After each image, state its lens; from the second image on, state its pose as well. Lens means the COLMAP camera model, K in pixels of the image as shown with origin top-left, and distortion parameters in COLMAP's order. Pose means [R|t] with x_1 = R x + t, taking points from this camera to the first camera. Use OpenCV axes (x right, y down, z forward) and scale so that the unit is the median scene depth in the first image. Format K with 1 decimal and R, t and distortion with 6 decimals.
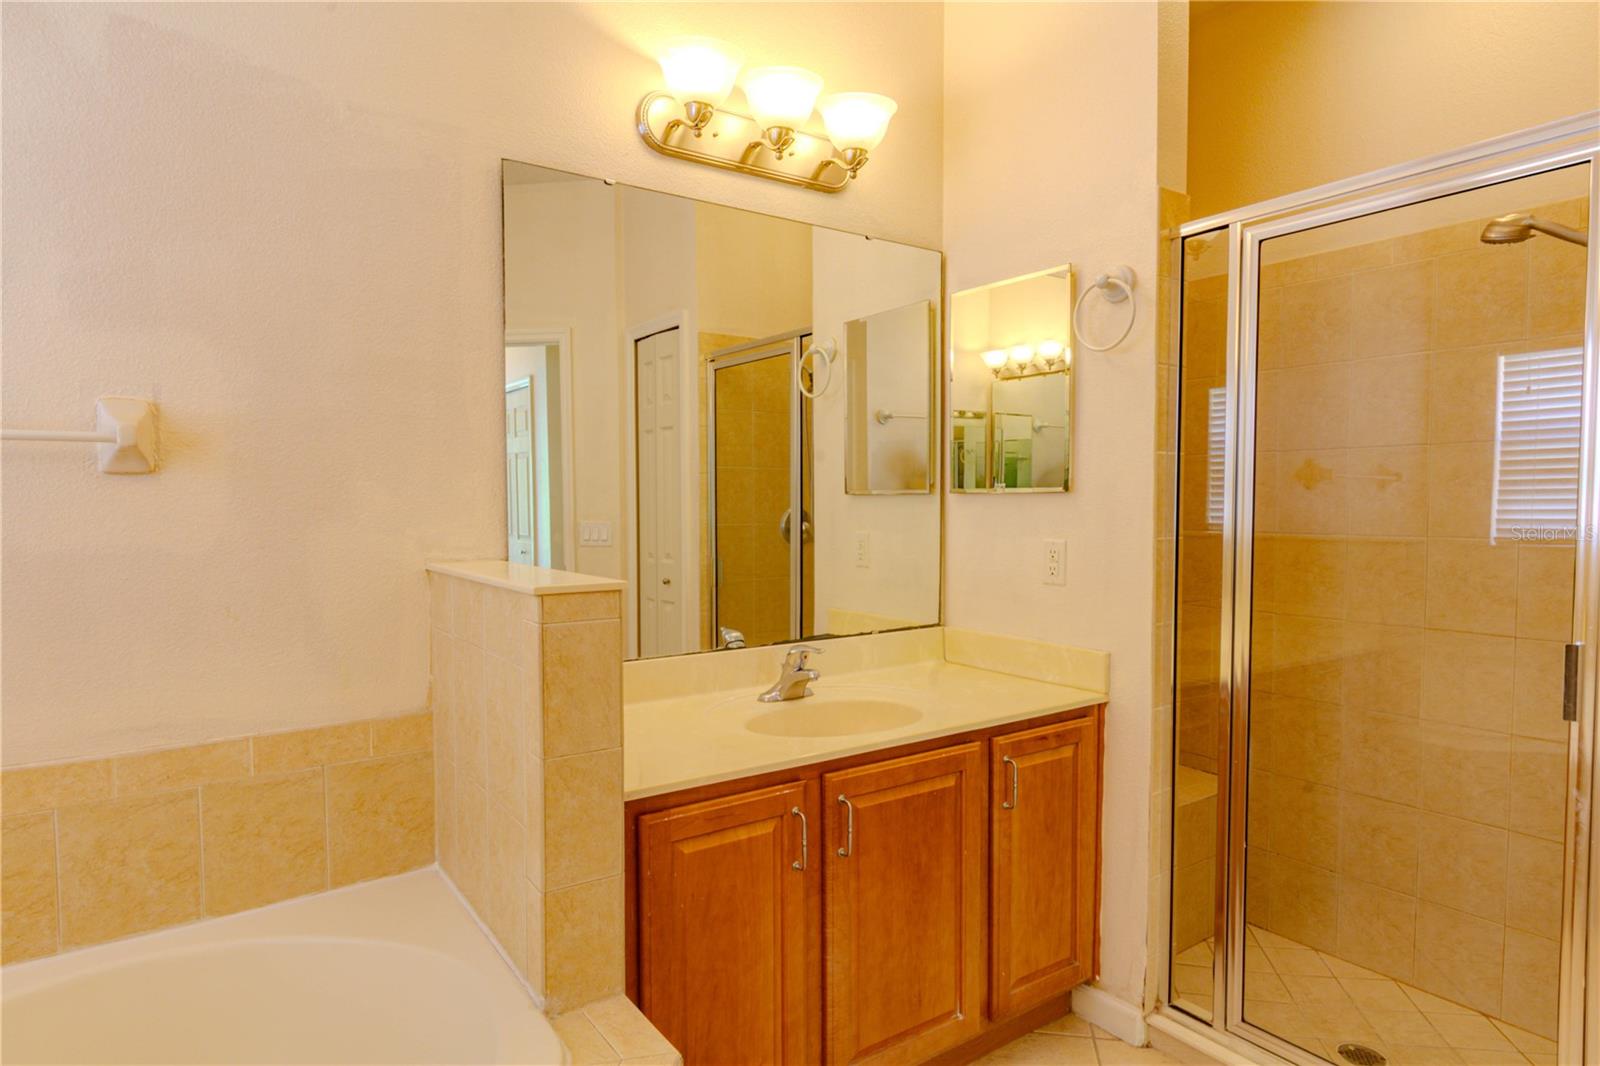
lens RADIAL K [[901.5, 0, 799.5], [0, 901.5, 532.8], [0, 0, 1]] dist [-0.002717, -0.000127]
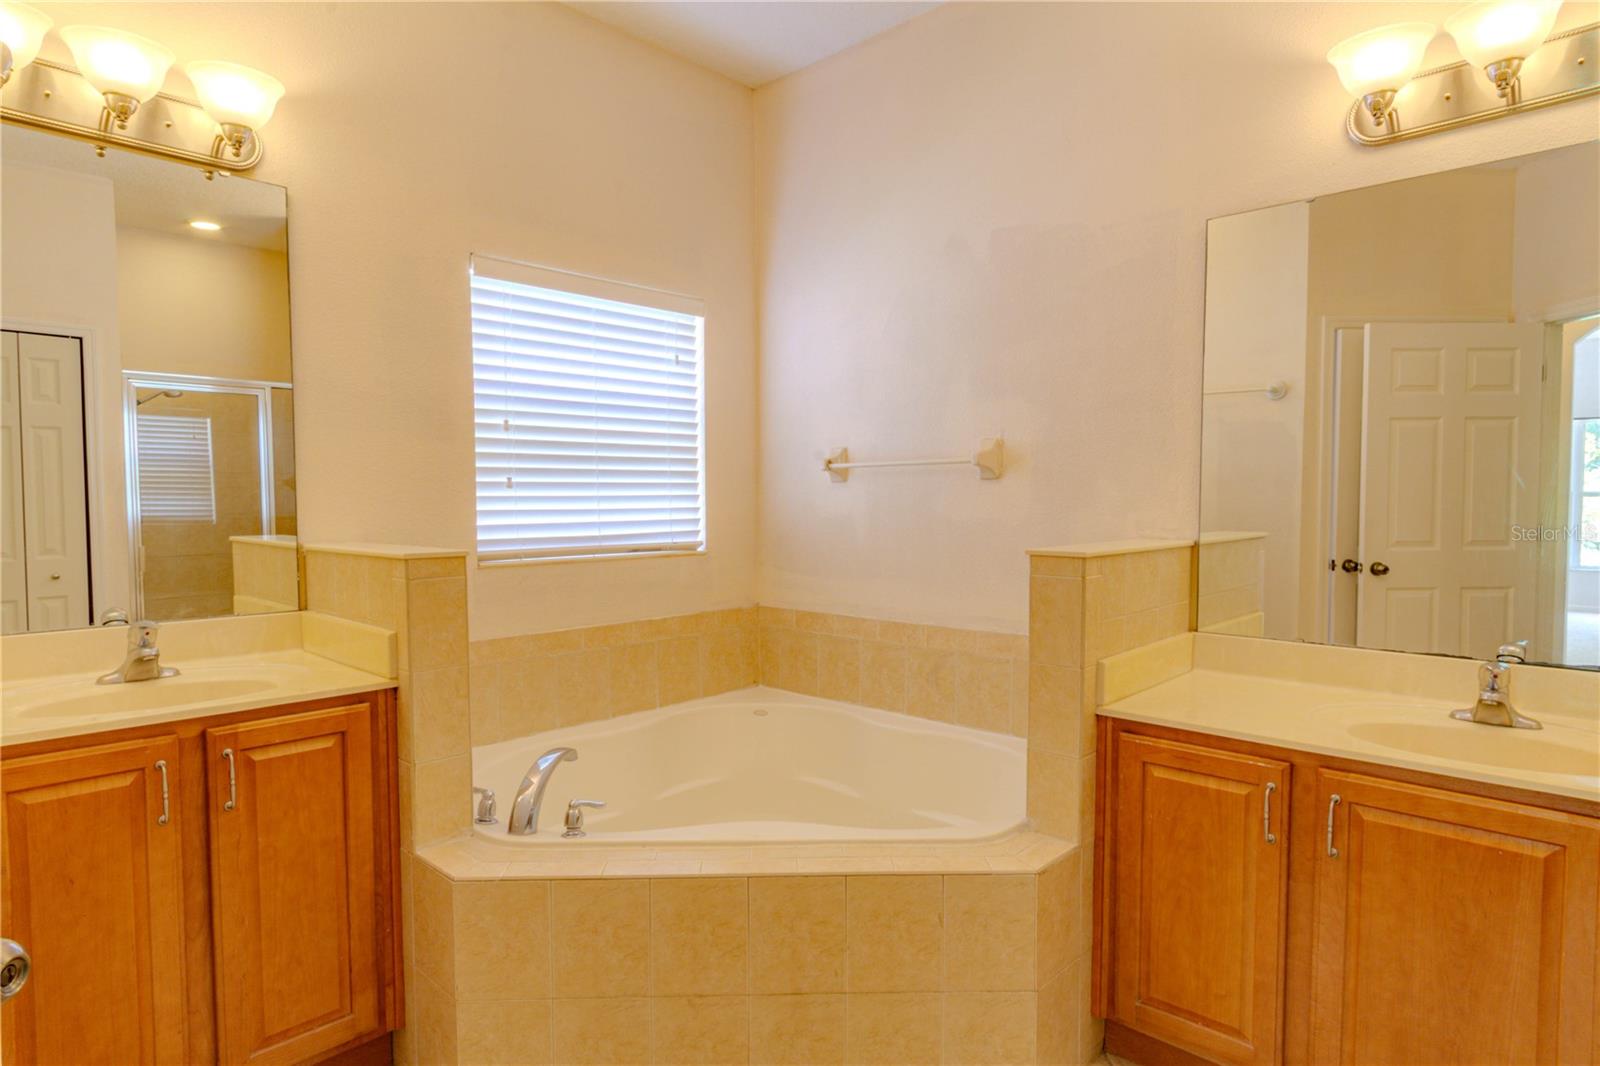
lens RADIAL K [[901.5, 0, 798.5], [0, 901.5, 537.2], [0, 0, 1]] dist [-0.002717, -0.000127]
pose [[0.183540, 0.046396, -0.981917, 0.961014], [-0.024107, 0.998798, 0.042687, -0.015587], [0.982717, 0.015836, 0.184438, 0.268528]]
